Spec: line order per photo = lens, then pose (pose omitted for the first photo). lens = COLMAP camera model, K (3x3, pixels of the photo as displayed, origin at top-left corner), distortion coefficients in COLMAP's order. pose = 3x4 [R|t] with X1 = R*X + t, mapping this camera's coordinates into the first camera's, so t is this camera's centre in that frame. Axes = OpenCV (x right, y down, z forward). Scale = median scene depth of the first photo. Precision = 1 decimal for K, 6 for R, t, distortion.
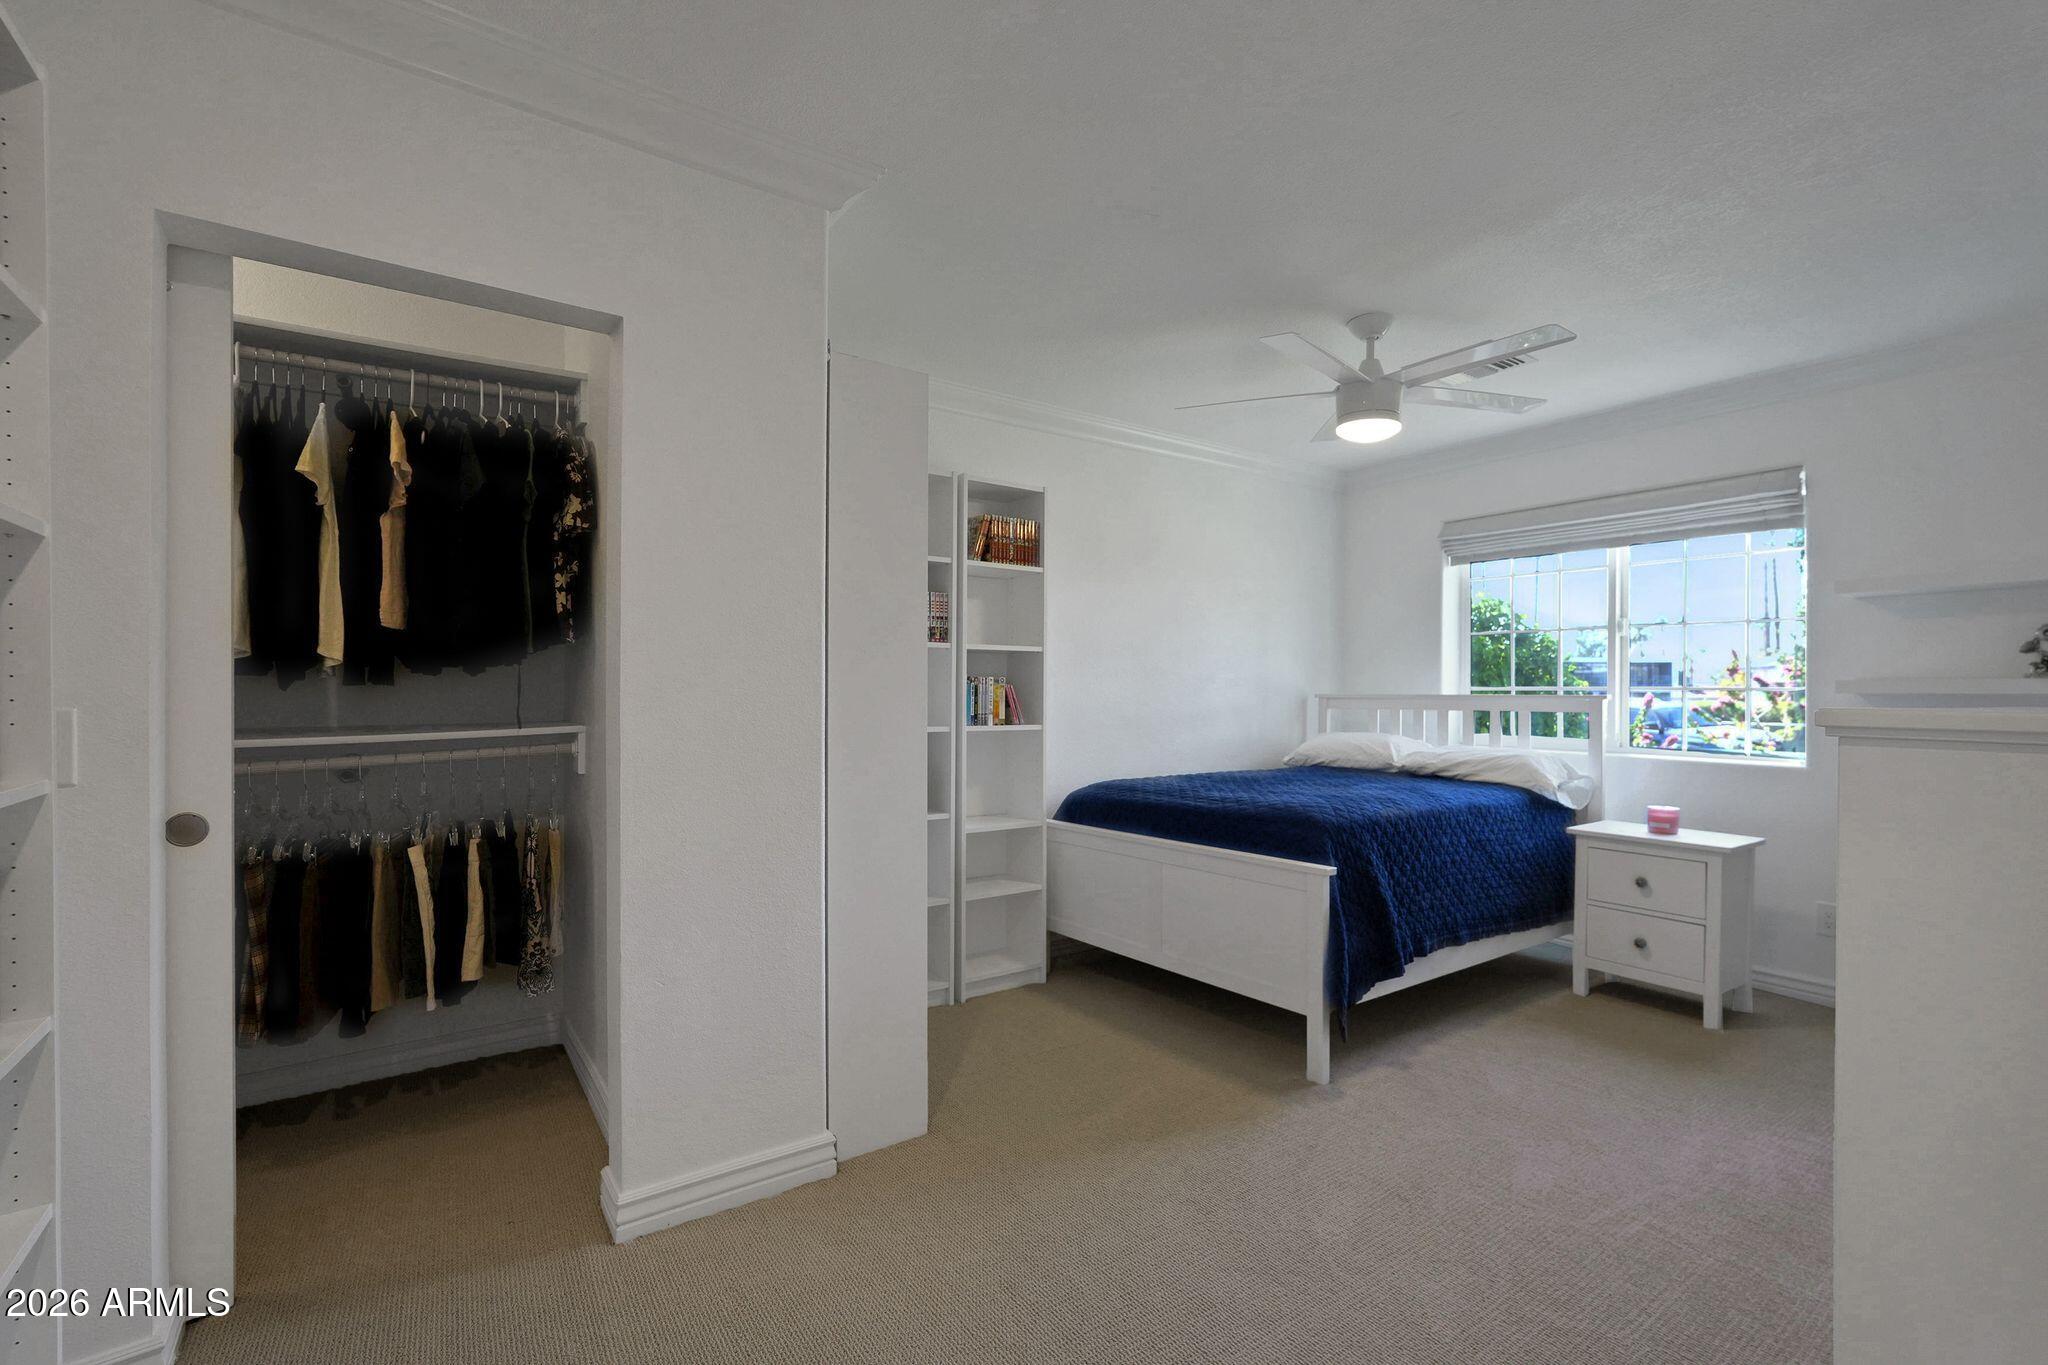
lens RADIAL K [[921.4, 0, 1031.8], [0, 921.4, 692.7], [0, 0, 1]] dist [-0.005950, 0.000361]
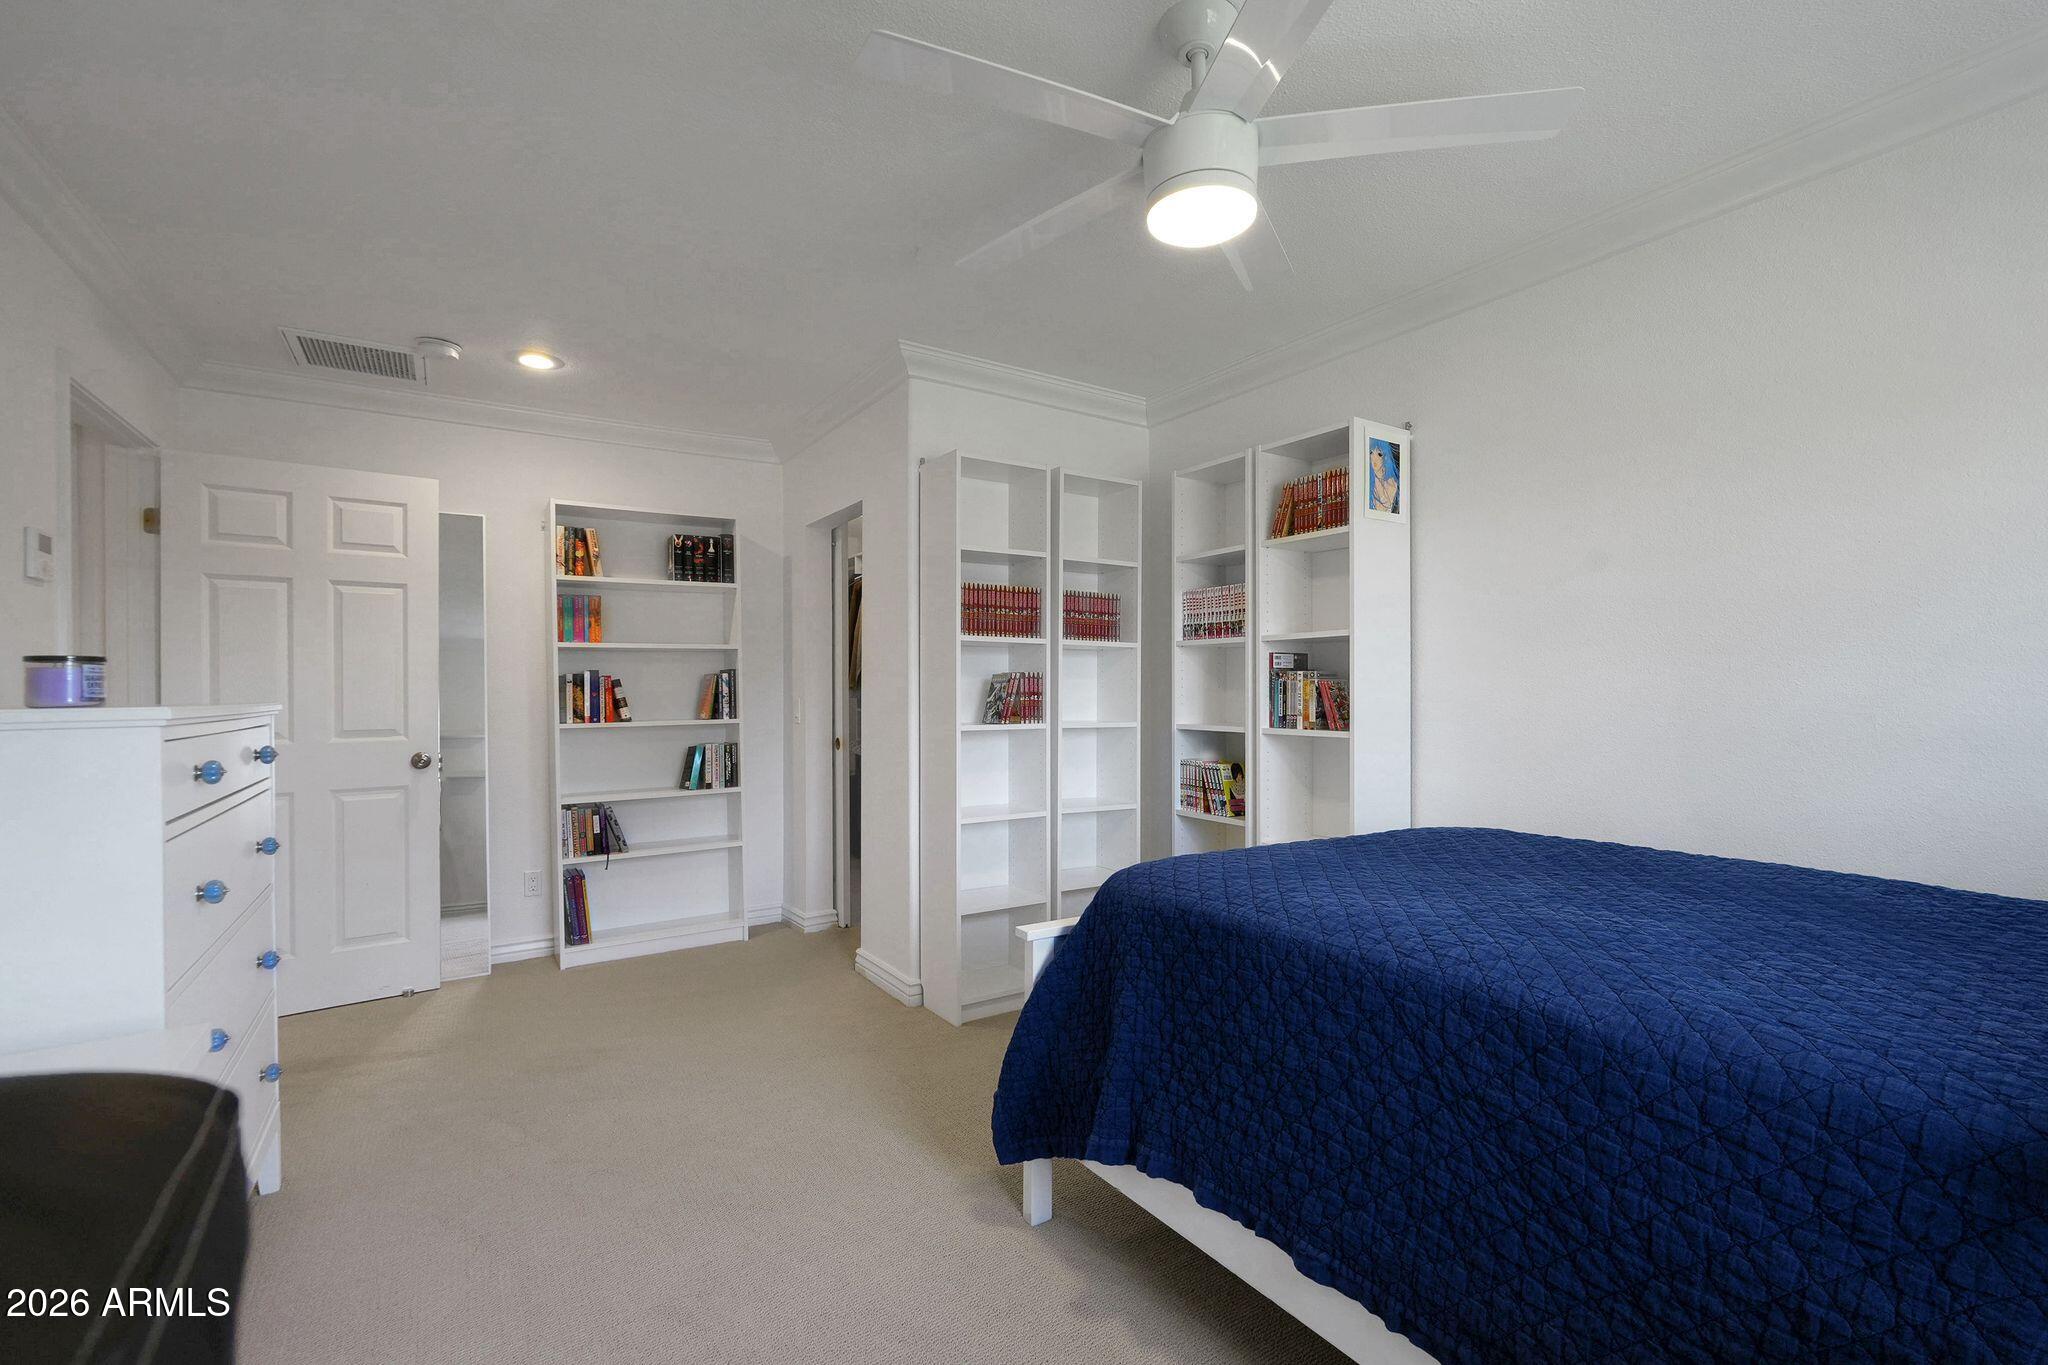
lens RADIAL K [[921.4, 0, 1030.8], [0, 921.4, 690.0], [0, 0, 1]] dist [-0.005950, 0.000361]
pose [[-0.050630, -0.007138, -0.998692, 0.804360], [0.004255, 0.999964, -0.007363, 0.005101], [0.998708, -0.004622, -0.050597, 0.798914]]
